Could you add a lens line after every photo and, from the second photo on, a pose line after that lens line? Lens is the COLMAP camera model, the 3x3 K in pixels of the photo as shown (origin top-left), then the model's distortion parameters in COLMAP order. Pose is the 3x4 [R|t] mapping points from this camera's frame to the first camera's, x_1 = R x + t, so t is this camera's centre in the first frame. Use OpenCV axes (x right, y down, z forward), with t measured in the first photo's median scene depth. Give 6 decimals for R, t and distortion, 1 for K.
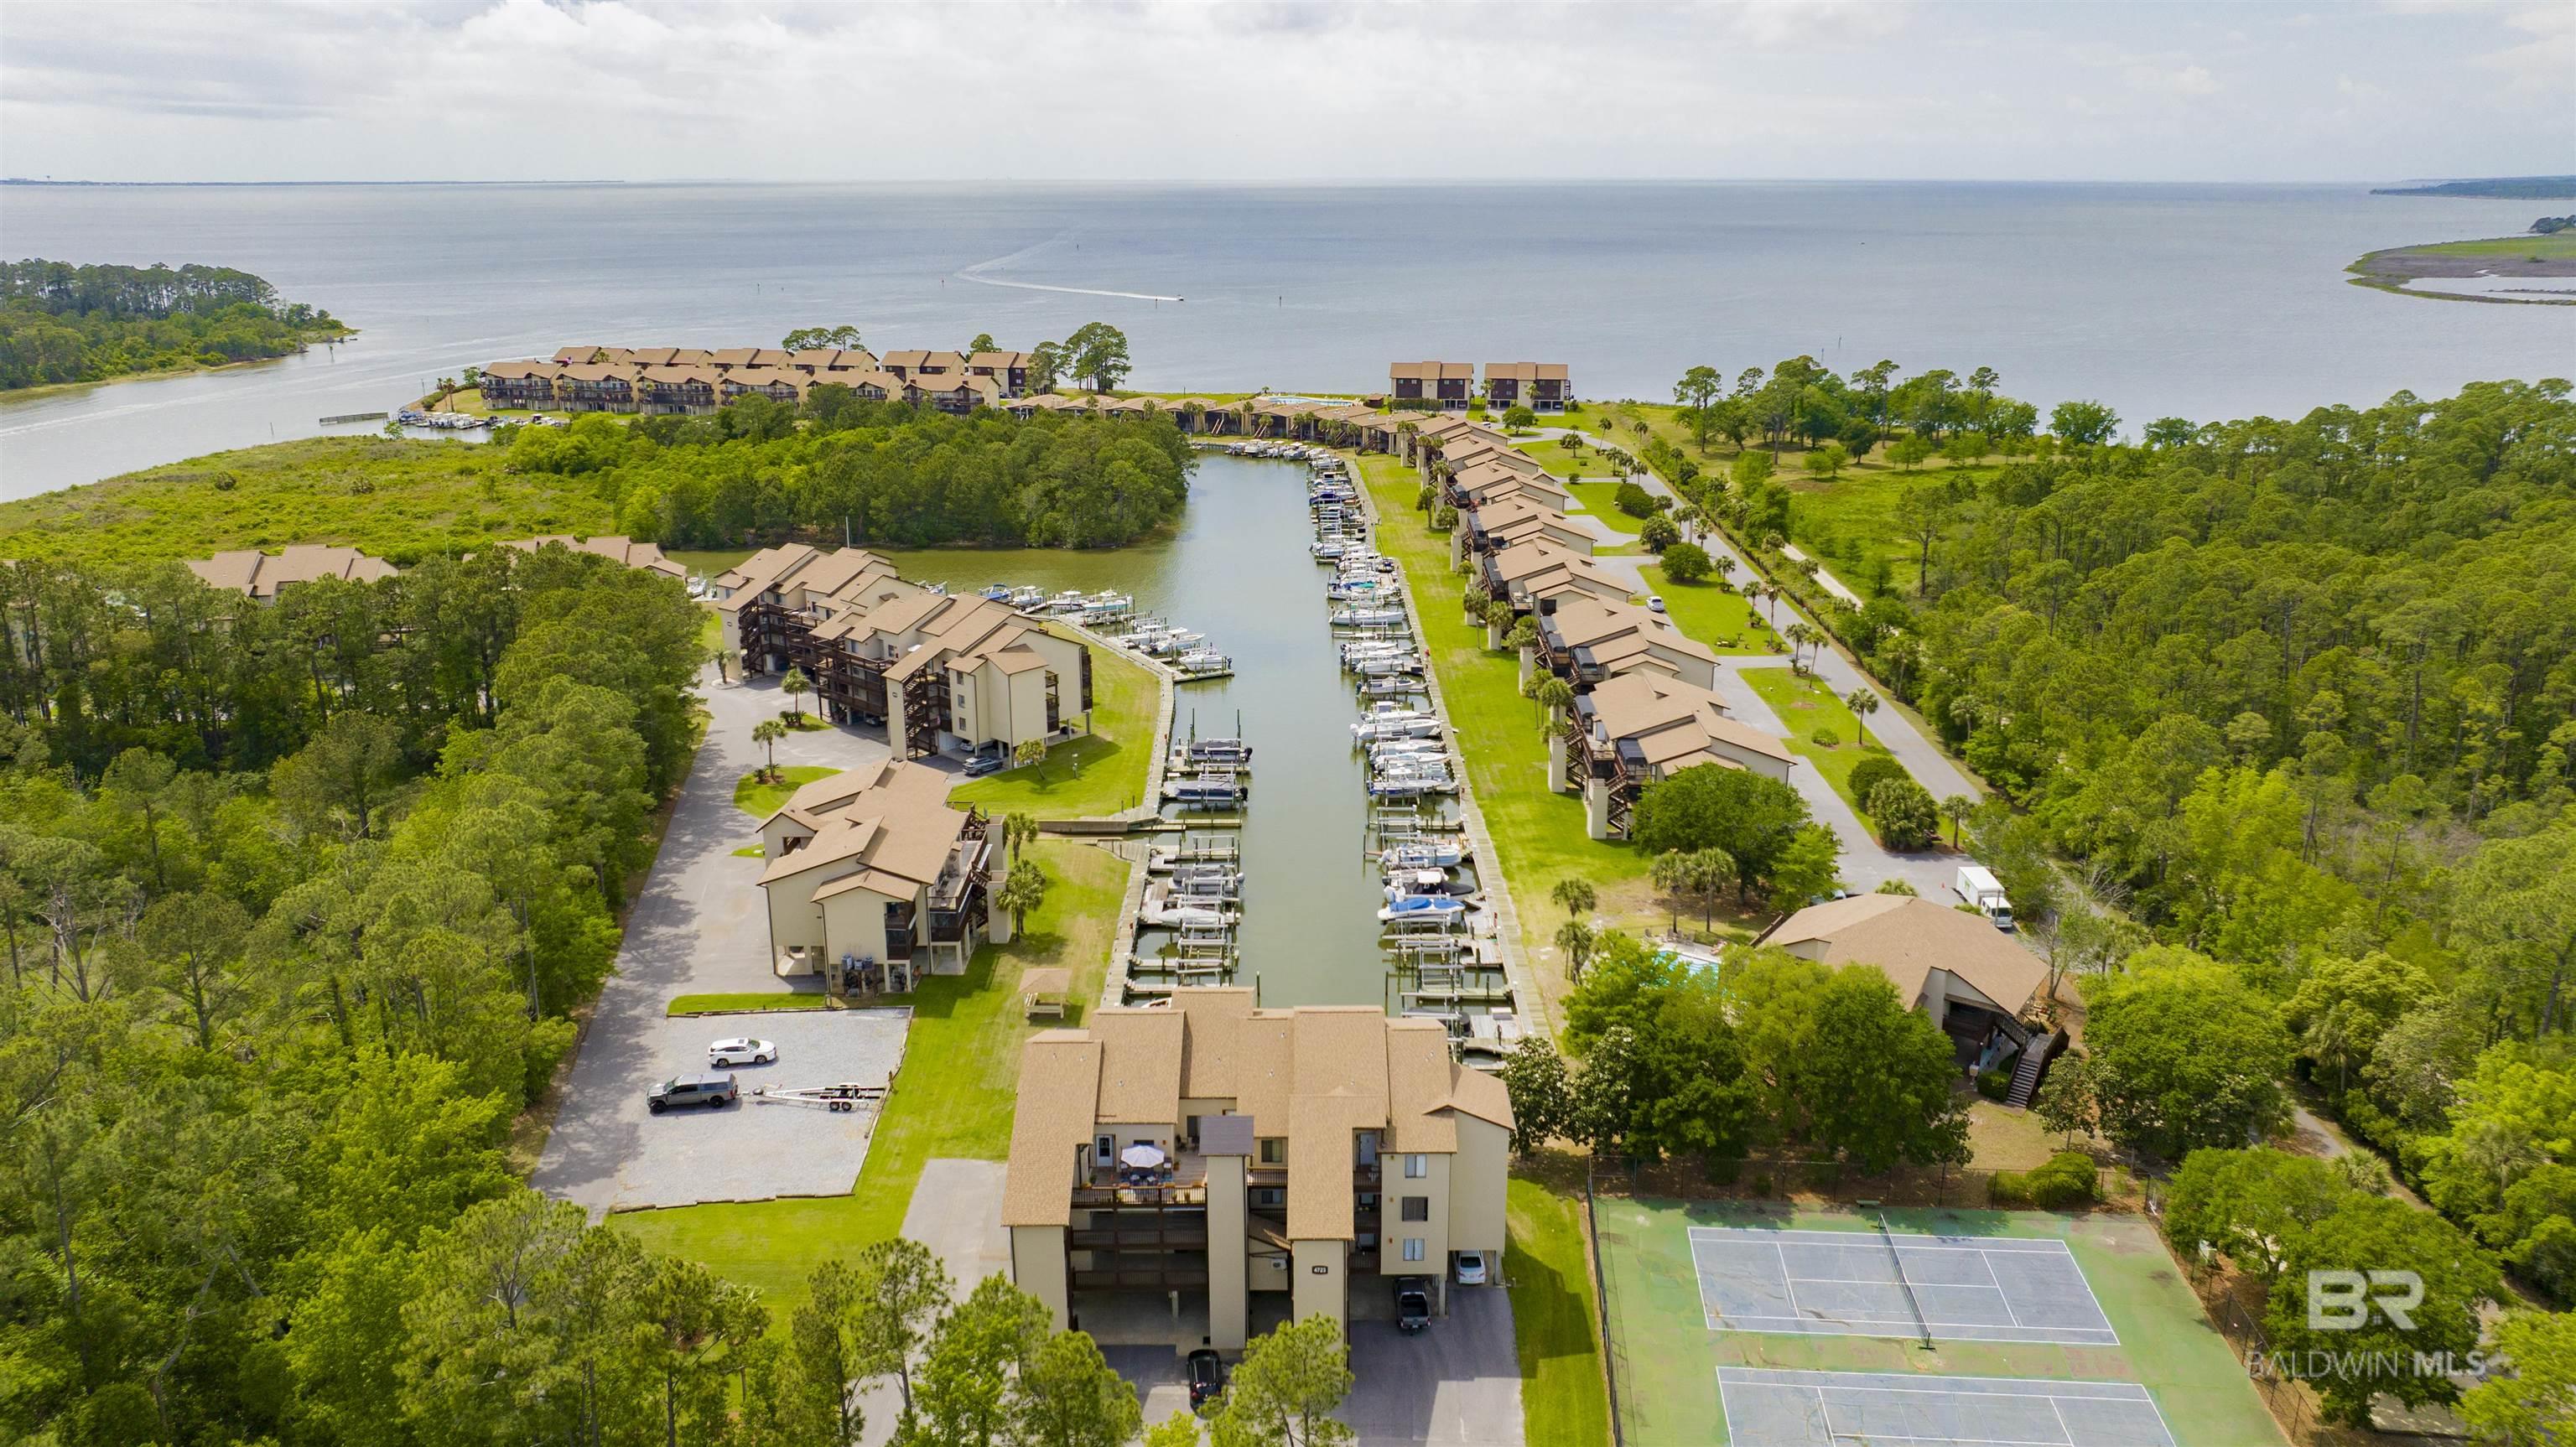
lens RADIAL K [[1793.1, 0, 1288.0], [0, 1793.1, 723.5], [0, 0, 1]] dist [-0.001668, -0.051101]
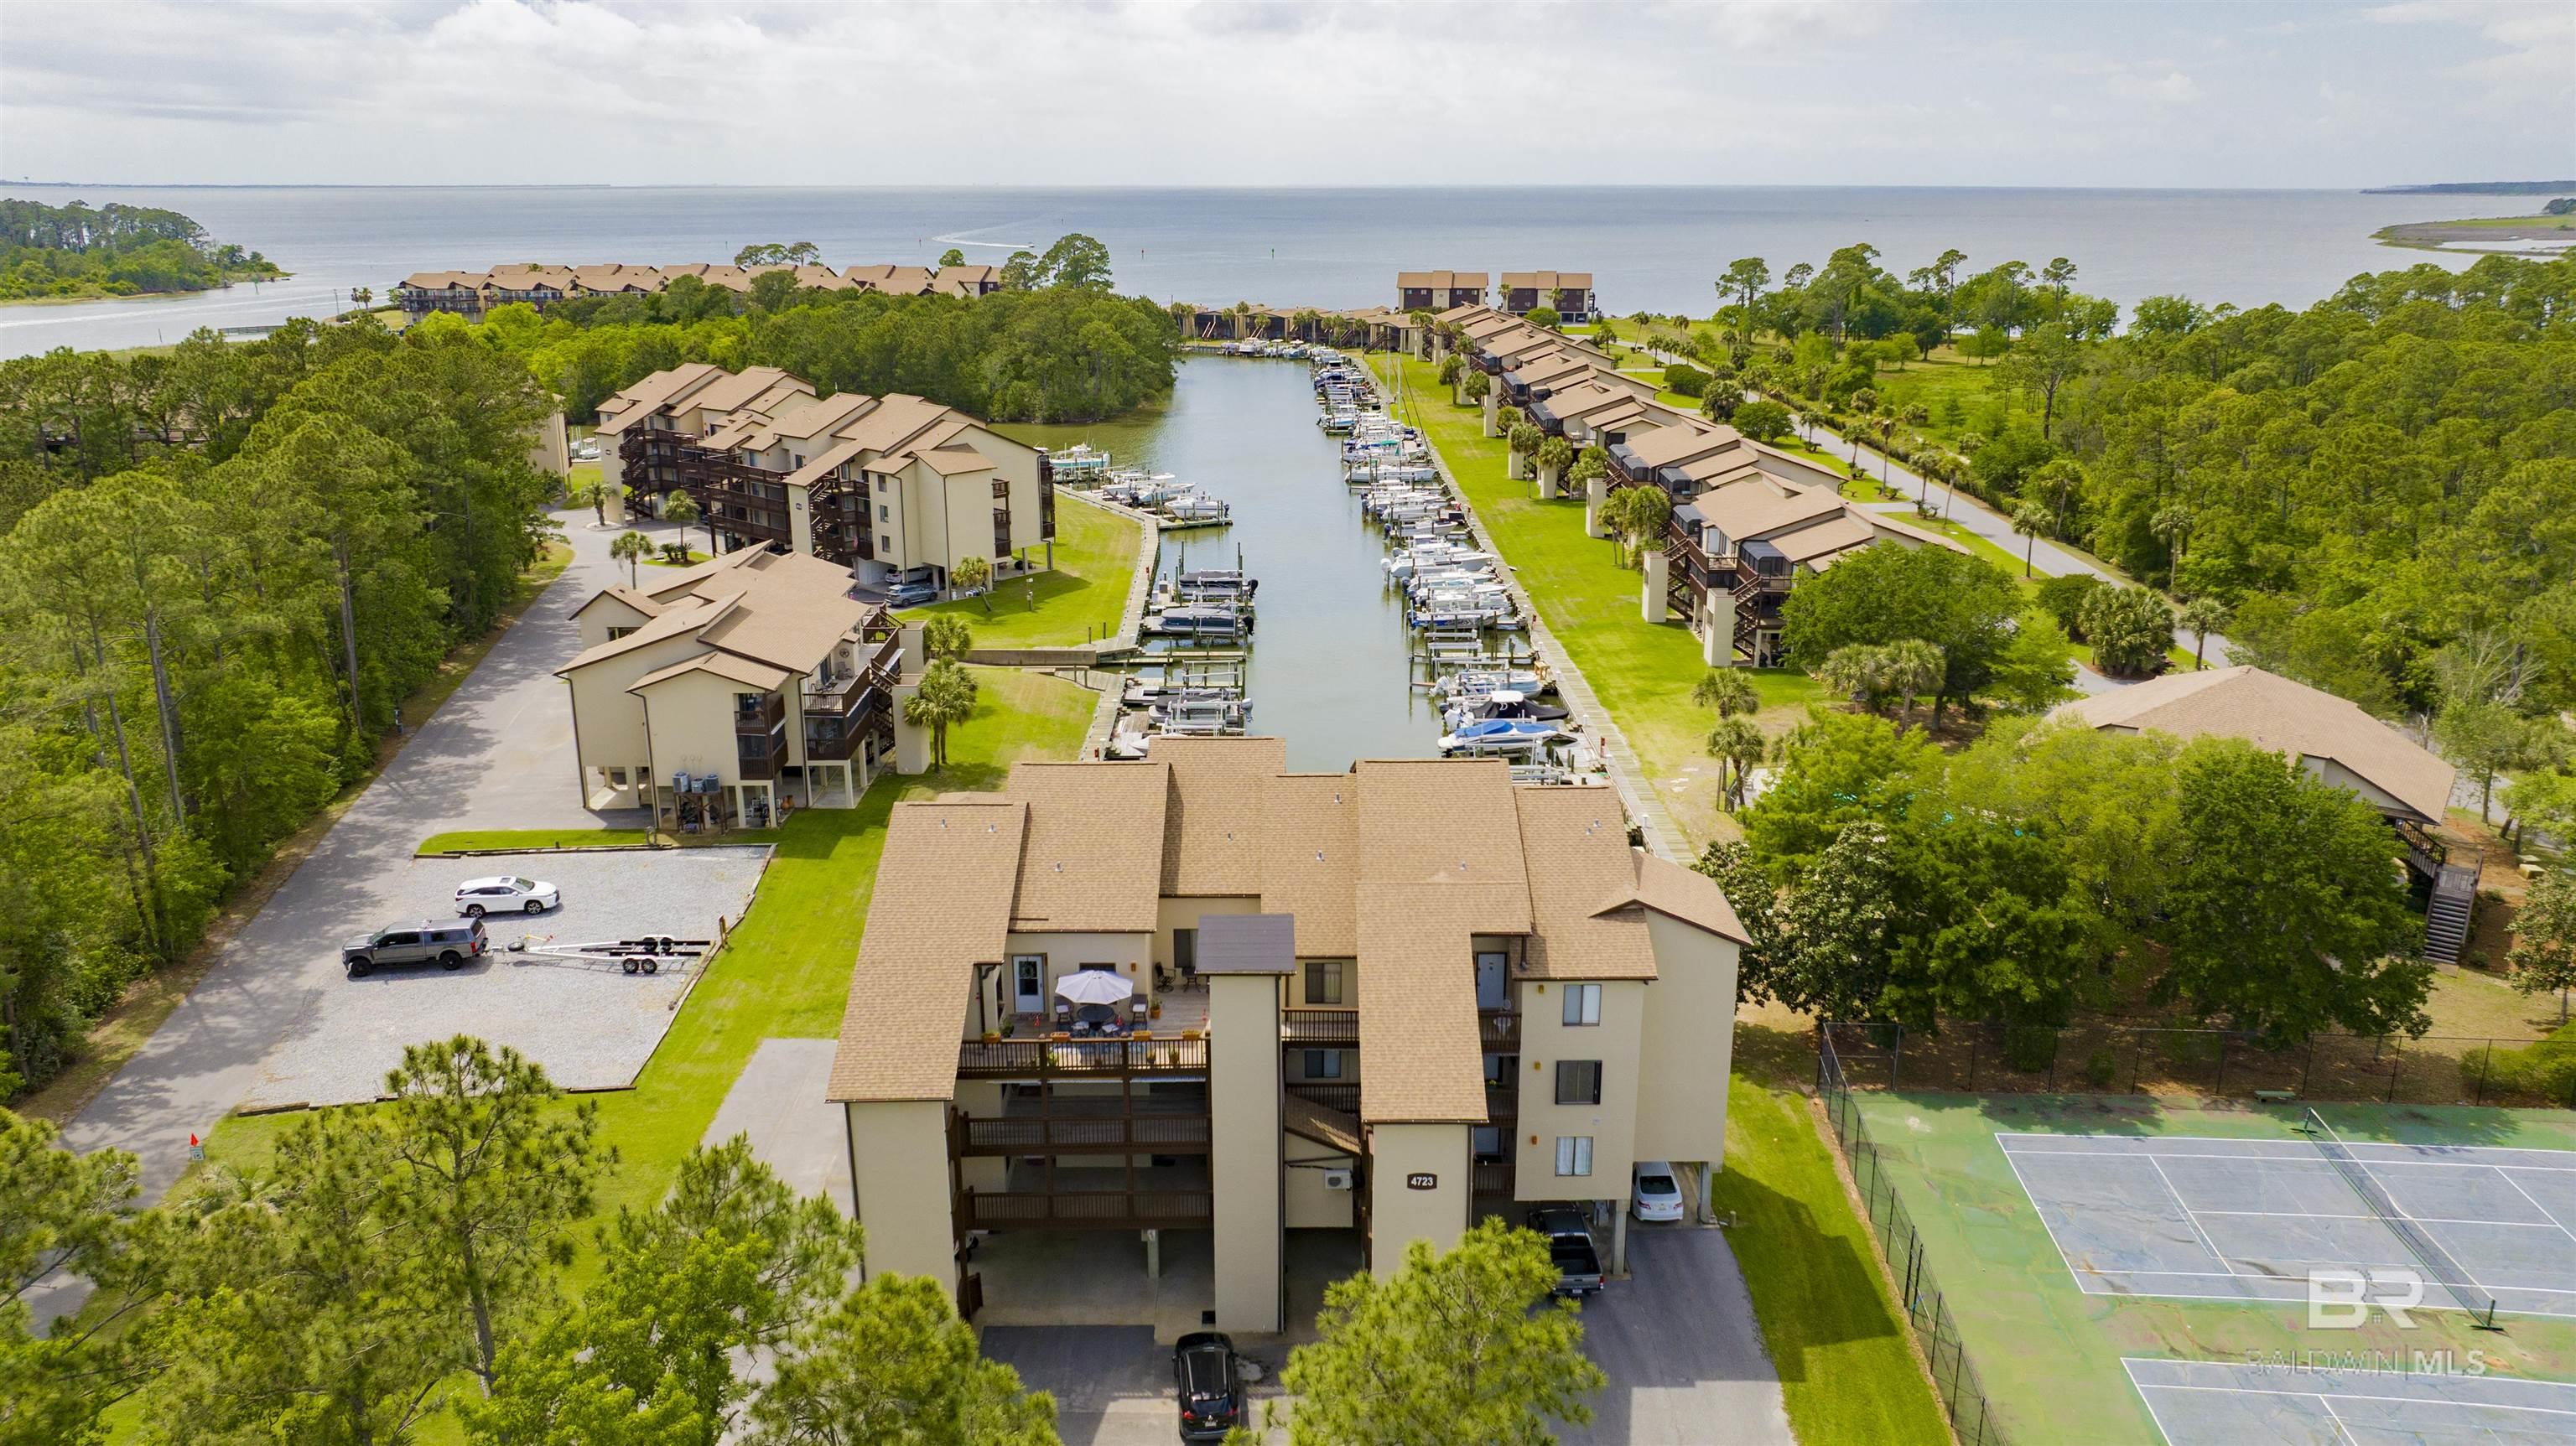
lens RADIAL K [[1800.8, 0, 1288.0], [0, 1800.8, 723.0], [0, 0, 1]] dist [-0.021541, 0.001796]
pose [[0.999980, -0.001058, 0.006259, -0.016343], [0.001075, 0.999995, -0.002856, 0.108905], [-0.006256, 0.002863, 0.999976, 0.297267]]
